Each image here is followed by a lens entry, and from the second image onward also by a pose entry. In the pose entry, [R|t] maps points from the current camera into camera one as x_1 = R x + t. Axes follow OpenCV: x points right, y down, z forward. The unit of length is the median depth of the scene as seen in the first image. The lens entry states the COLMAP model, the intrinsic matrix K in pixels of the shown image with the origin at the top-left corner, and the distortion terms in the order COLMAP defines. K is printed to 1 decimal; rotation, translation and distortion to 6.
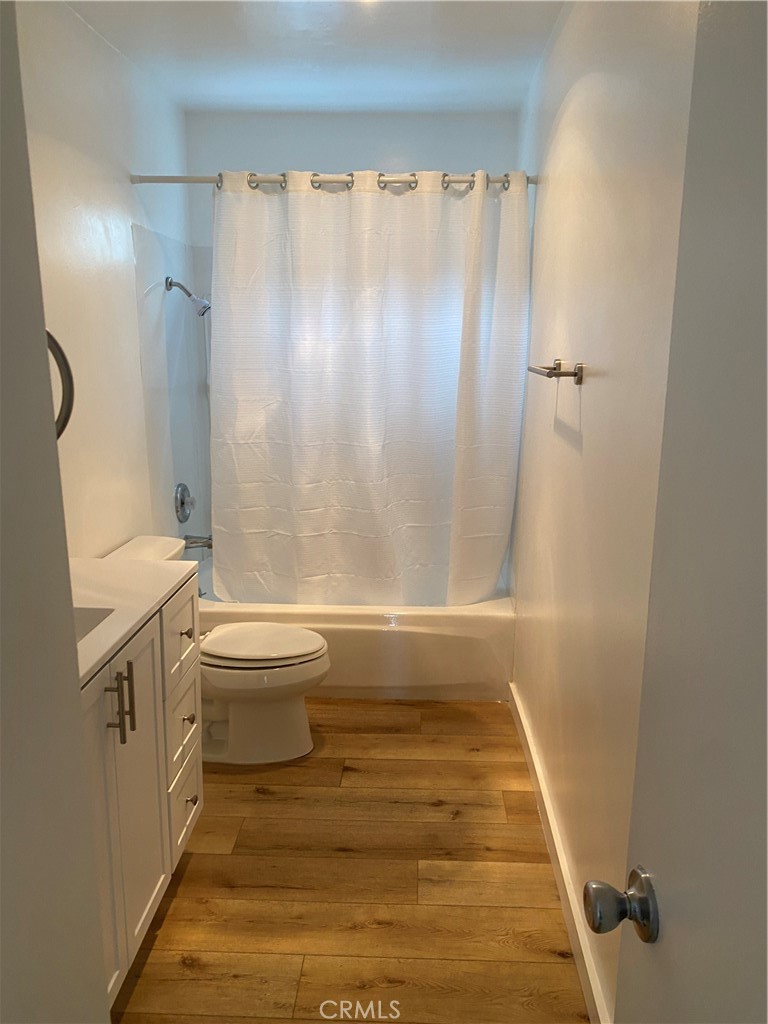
lens RADIAL K [[774.5, 0, 375.7], [0, 774.5, 514.3], [0, 0, 1]] dist [0.058810, -0.064598]
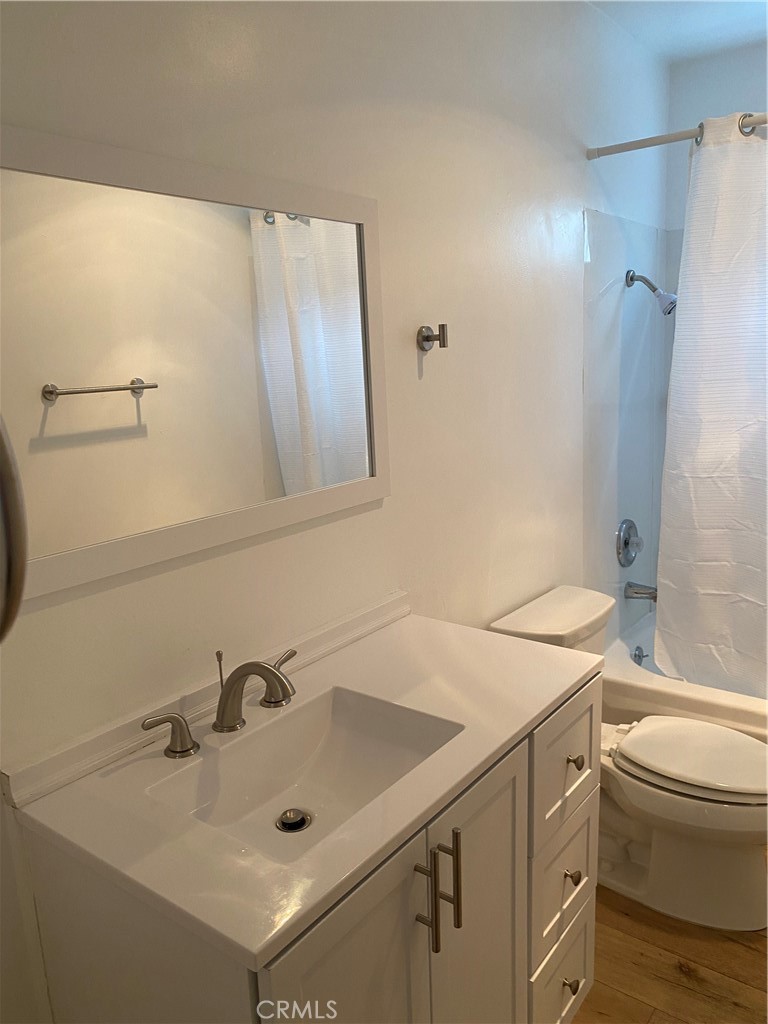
lens RADIAL K [[765.7, 0, 405.5], [0, 765.7, 516.5], [0, 0, 1]] dist [0.005435, 0.006053]
pose [[0.836717, 0.071412, -0.542959, -0.006738], [-0.072938, 0.997160, 0.018750, -0.047145], [0.542756, 0.023914, 0.839550, 0.219457]]
